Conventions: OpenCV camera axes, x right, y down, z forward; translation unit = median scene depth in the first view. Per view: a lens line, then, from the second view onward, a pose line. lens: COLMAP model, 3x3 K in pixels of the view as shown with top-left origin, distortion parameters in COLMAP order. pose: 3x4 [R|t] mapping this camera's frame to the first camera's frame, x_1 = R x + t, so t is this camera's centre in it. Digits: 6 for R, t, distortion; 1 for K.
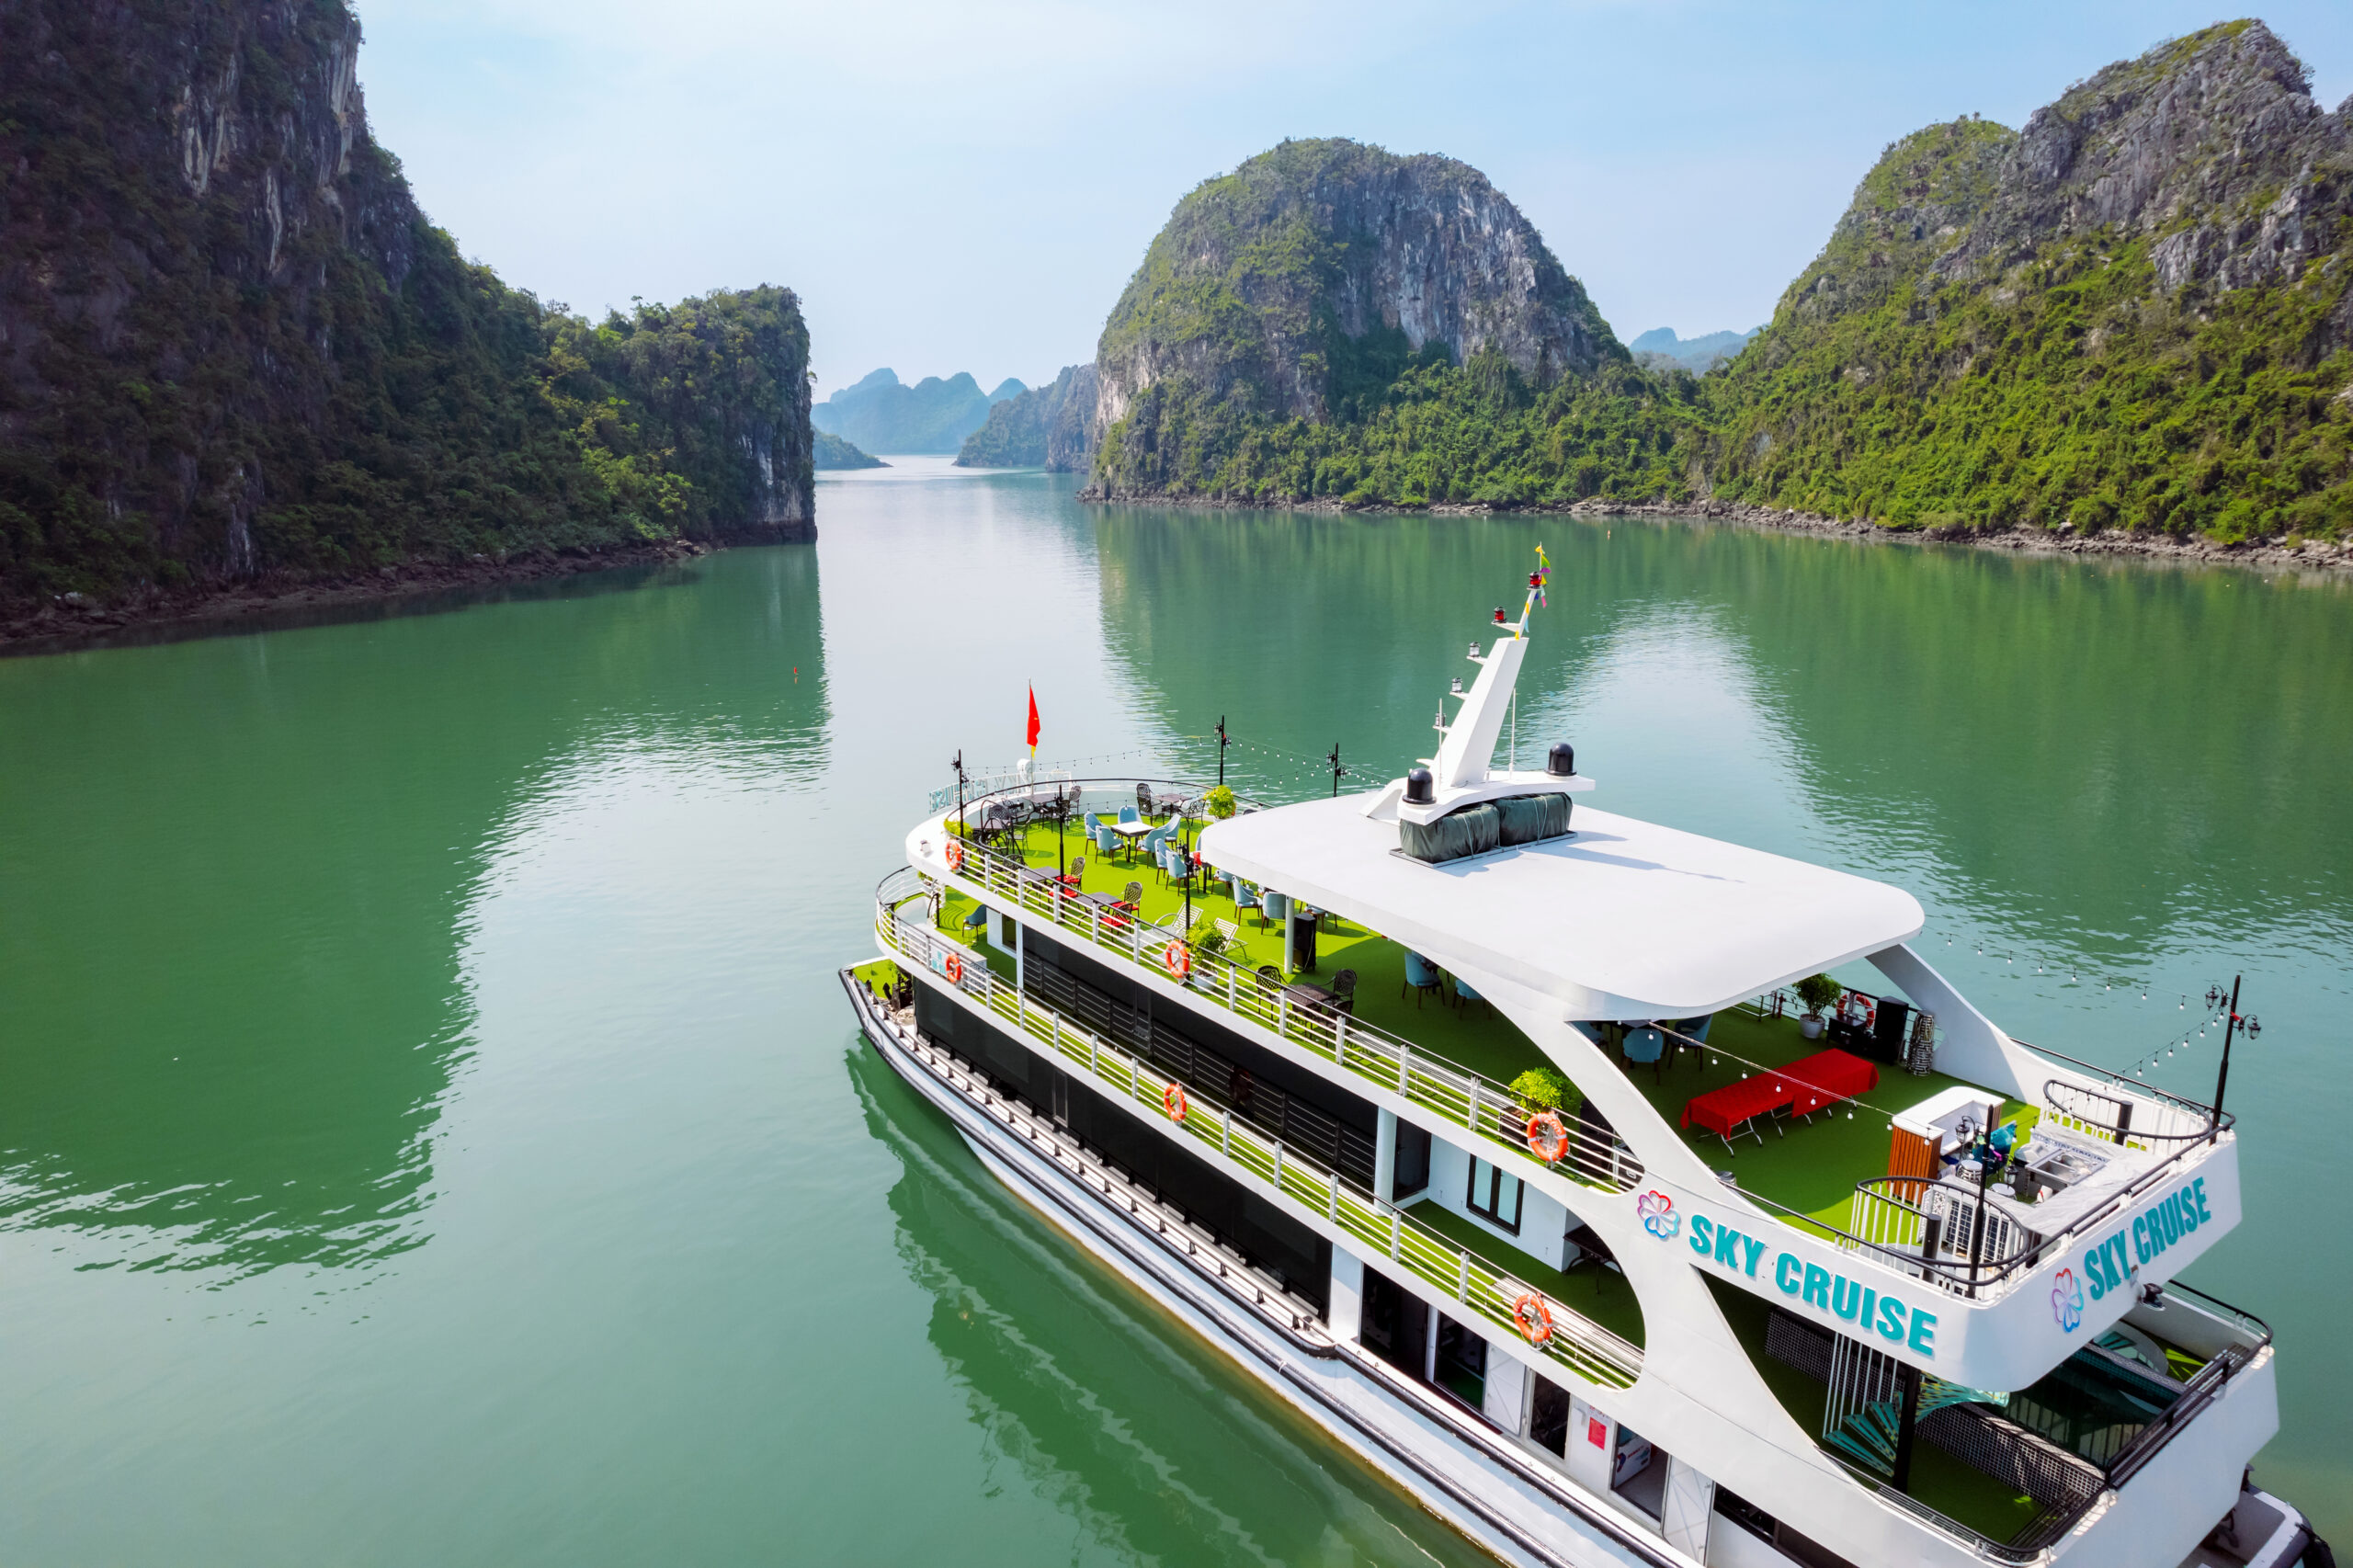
lens RADIAL K [[1549.7, 0, 1176.5], [0, 1549.7, 784.0], [0, 0, 1]] dist [0.031348, 0.030837]
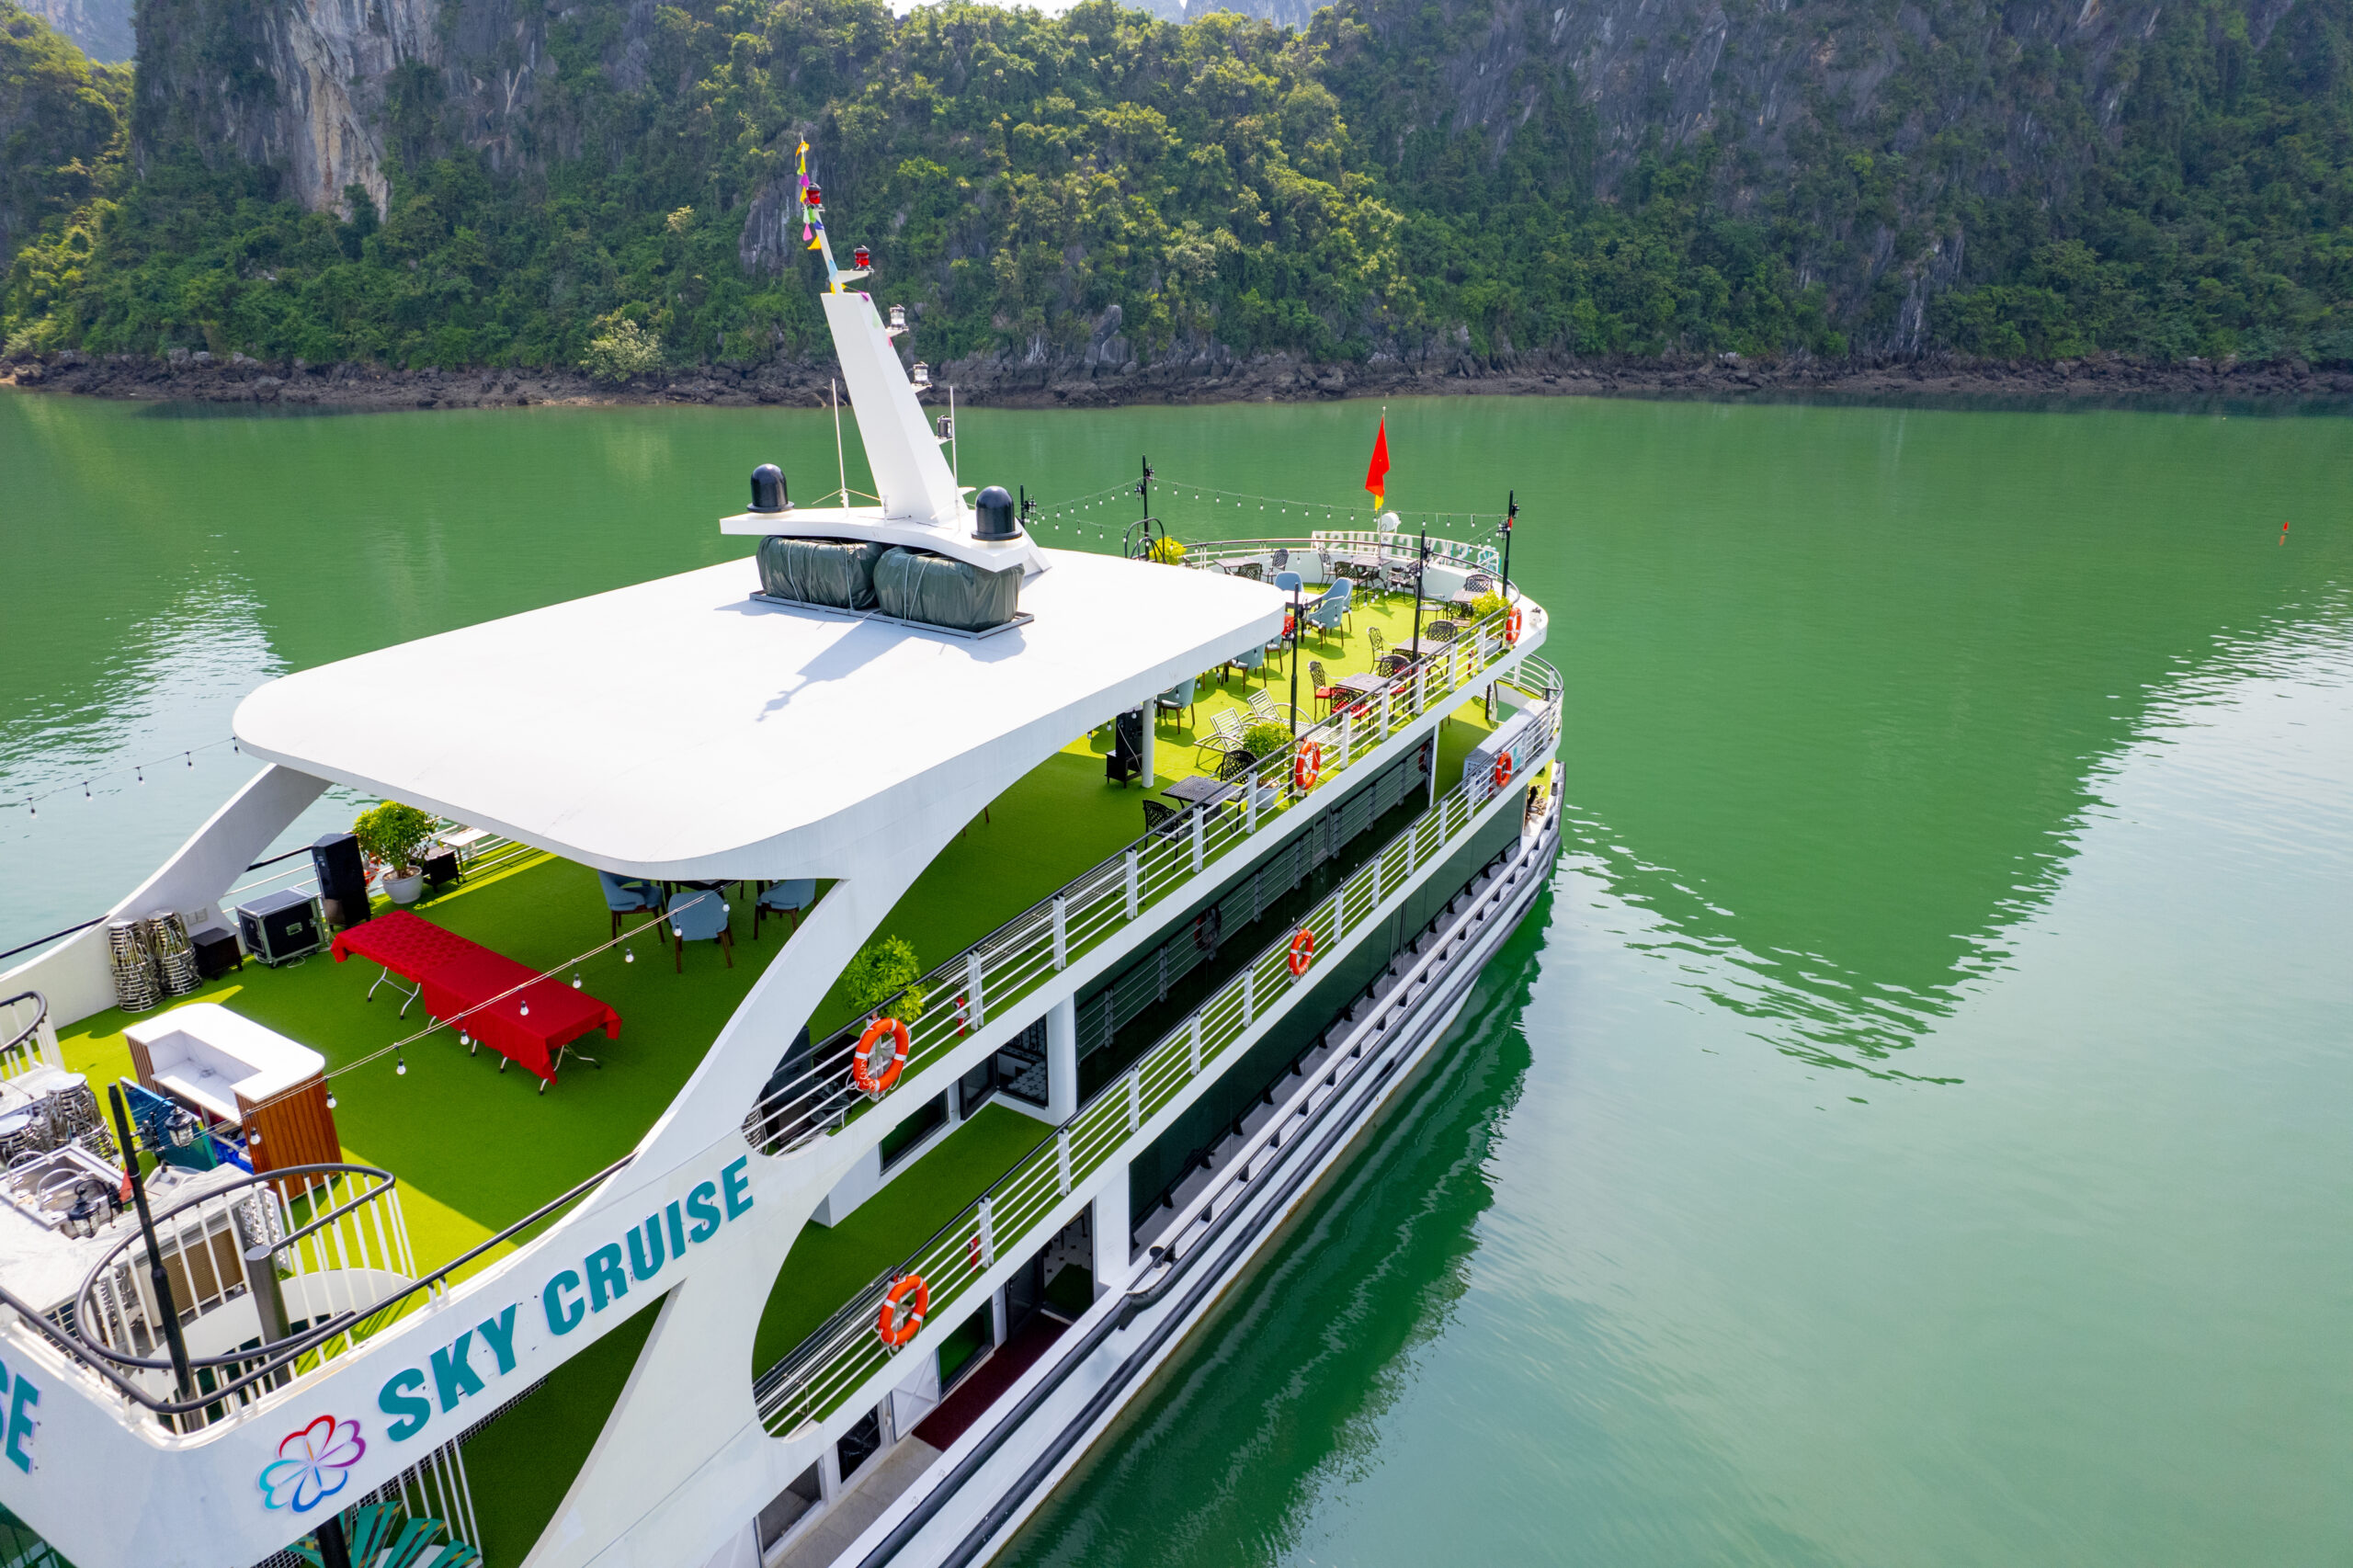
lens RADIAL K [[1549.7, 0, 1176.5], [0, 1549.7, 784.0], [0, 0, 1]] dist [0.031348, 0.030837]
pose [[0.369992, 0.331579, -0.867848, 0.199343], [-0.238493, 0.936735, 0.256221, -0.021710], [0.897901, 0.112176, 0.425664, 0.190249]]
